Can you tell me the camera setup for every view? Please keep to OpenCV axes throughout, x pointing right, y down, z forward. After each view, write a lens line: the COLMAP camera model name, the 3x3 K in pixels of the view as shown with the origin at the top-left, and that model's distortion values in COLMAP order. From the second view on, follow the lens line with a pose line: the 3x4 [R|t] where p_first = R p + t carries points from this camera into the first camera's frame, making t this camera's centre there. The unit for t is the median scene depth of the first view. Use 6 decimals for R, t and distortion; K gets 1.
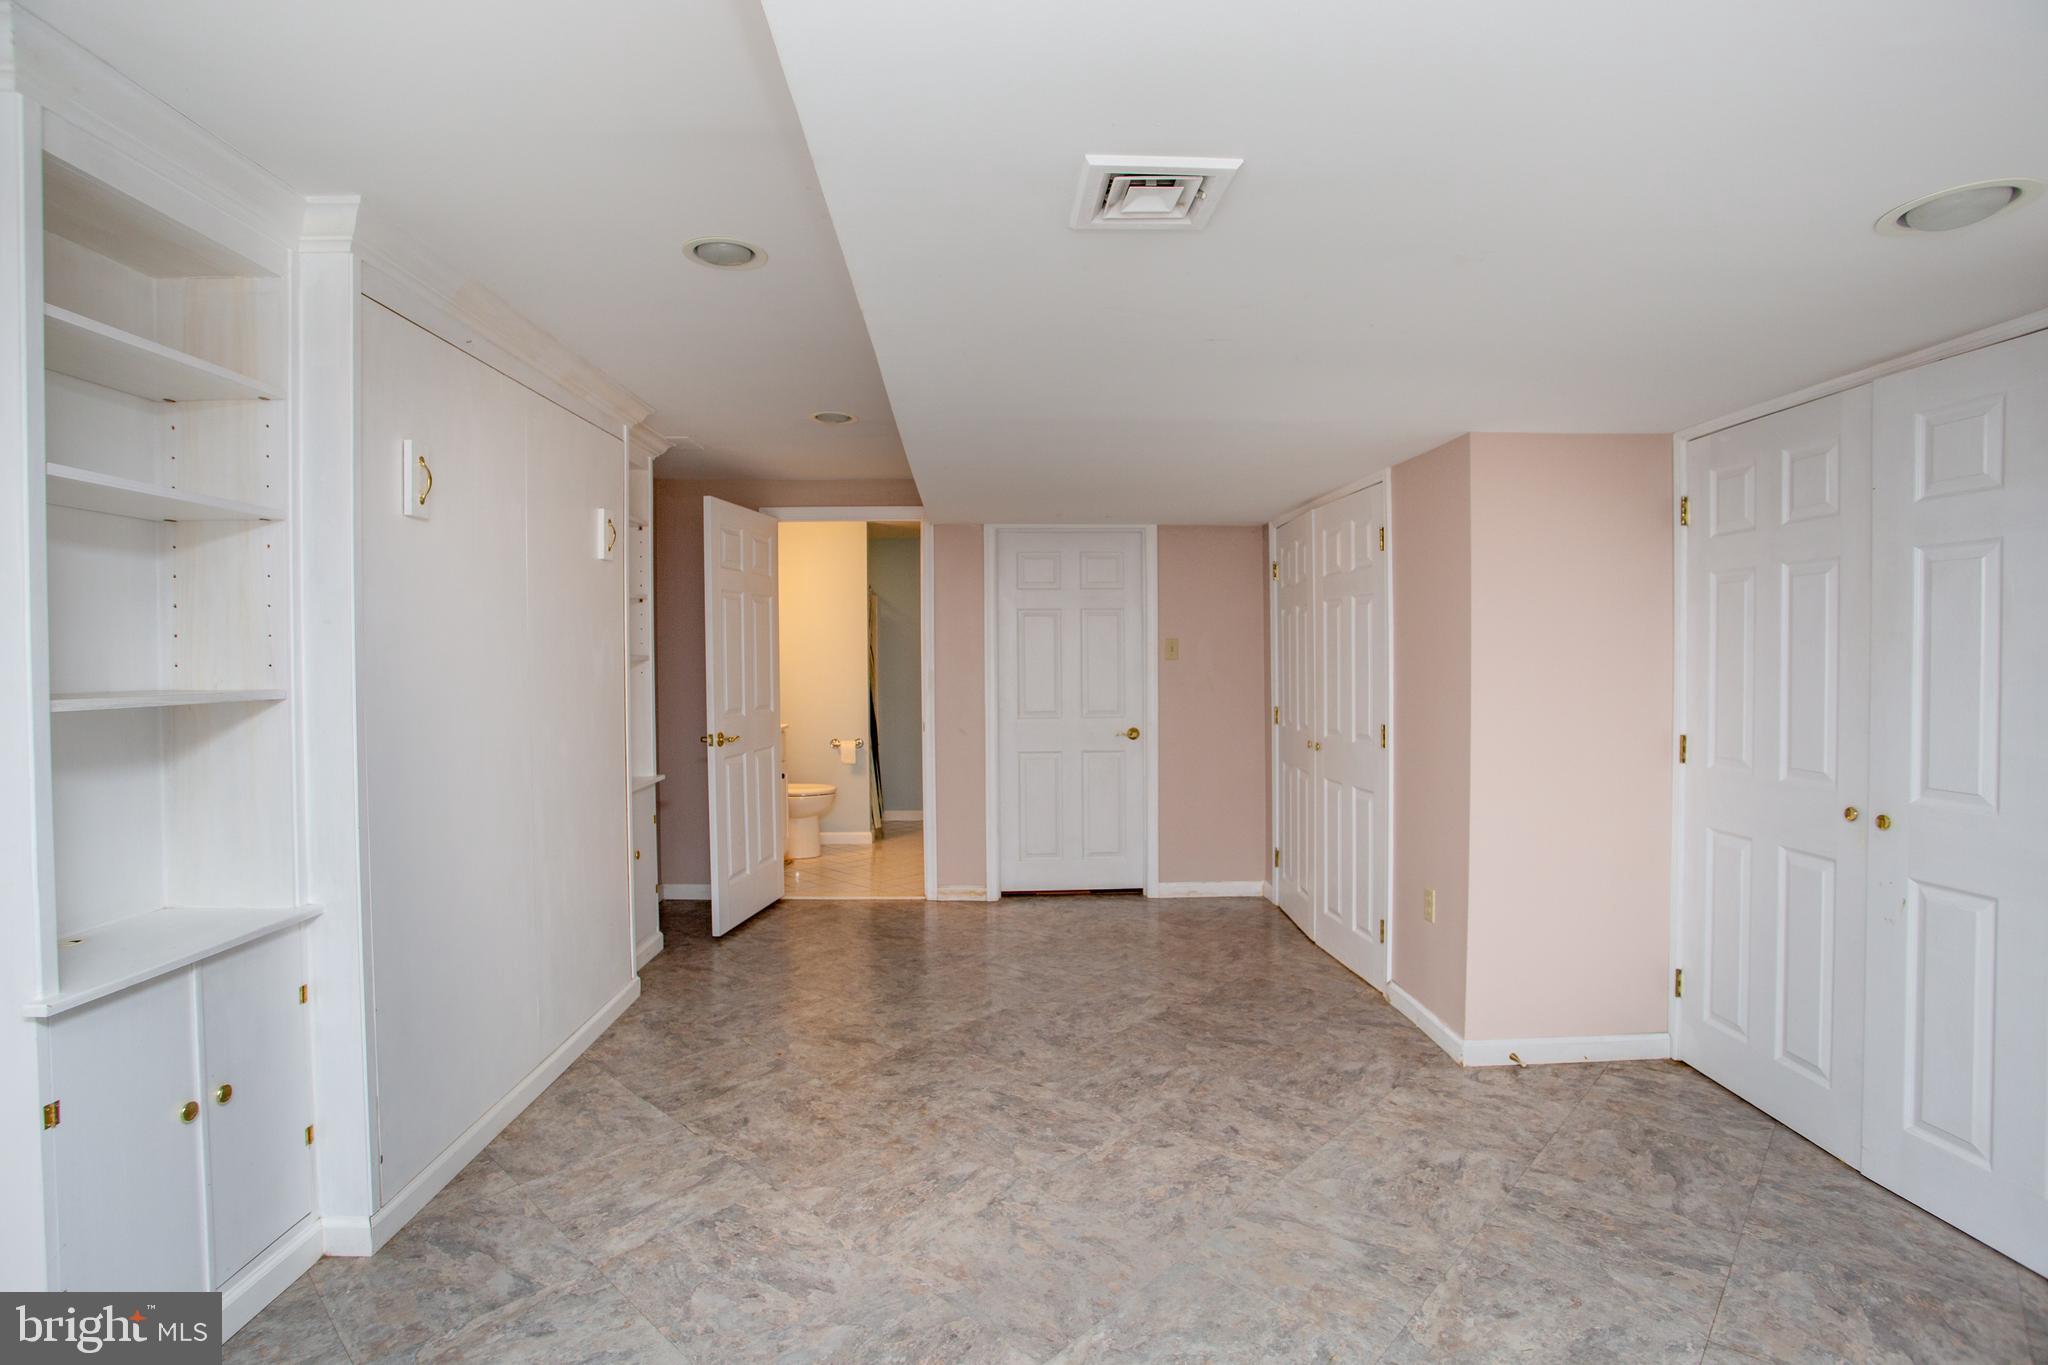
lens RADIAL K [[990.6, 0, 1012.3], [0, 990.6, 664.6], [0, 0, 1]] dist [-0.069002, 0.024671]
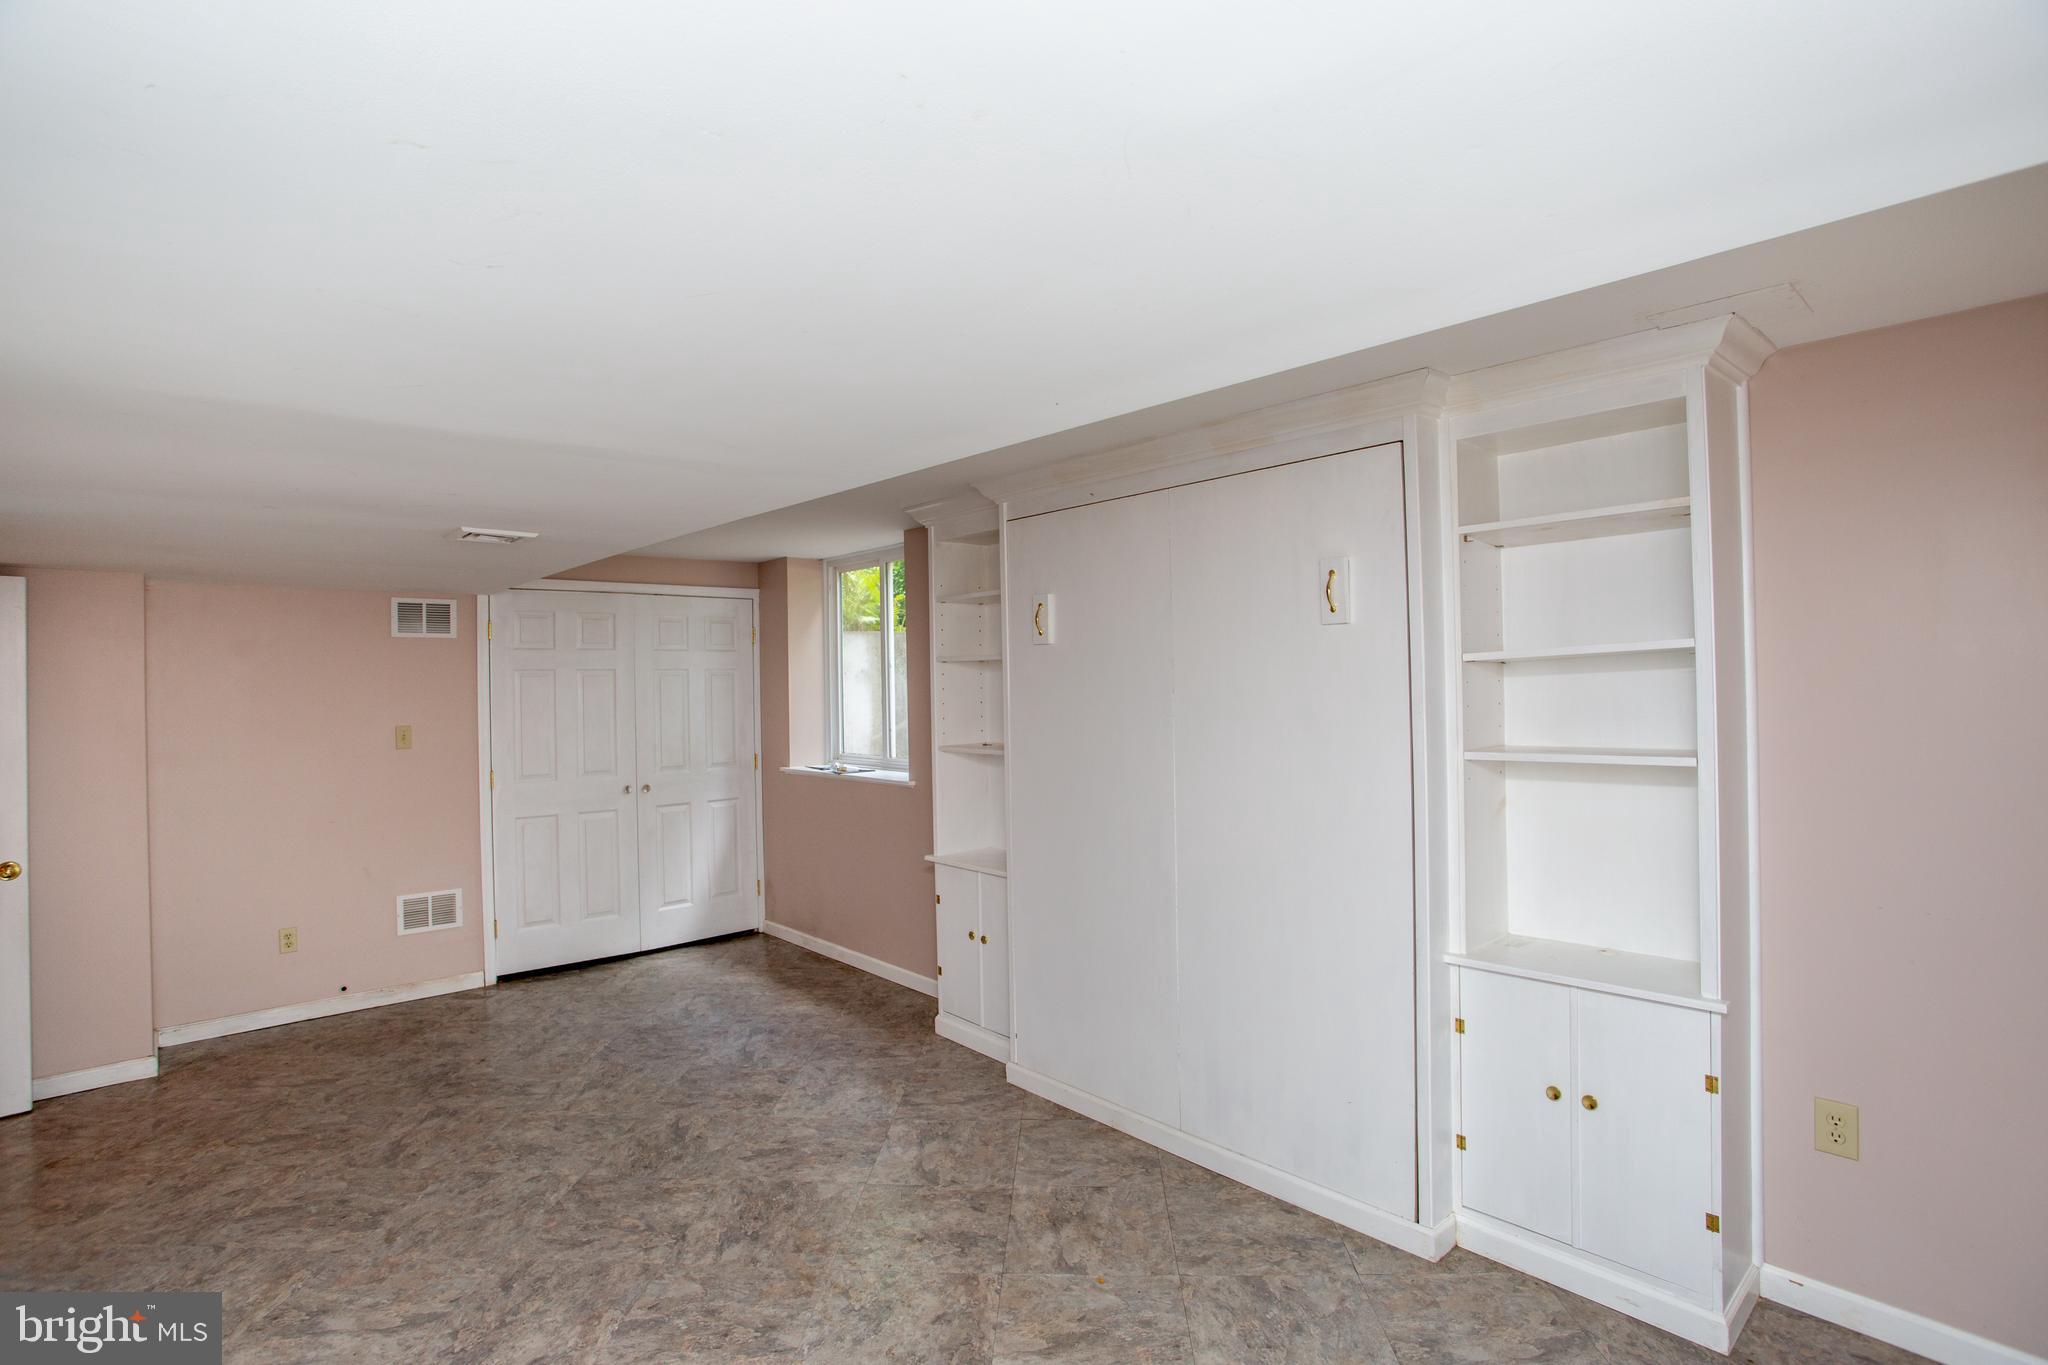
lens RADIAL K [[990.6, 0, 1018.0], [0, 990.6, 682.3], [0, 0, 1]] dist [-0.069002, 0.024671]
pose [[-0.762734, 0.020490, -0.646387, 0.331676], [0.017819, 0.999784, 0.010666, -0.090605], [0.646466, -0.003382, -0.762935, 1.756207]]
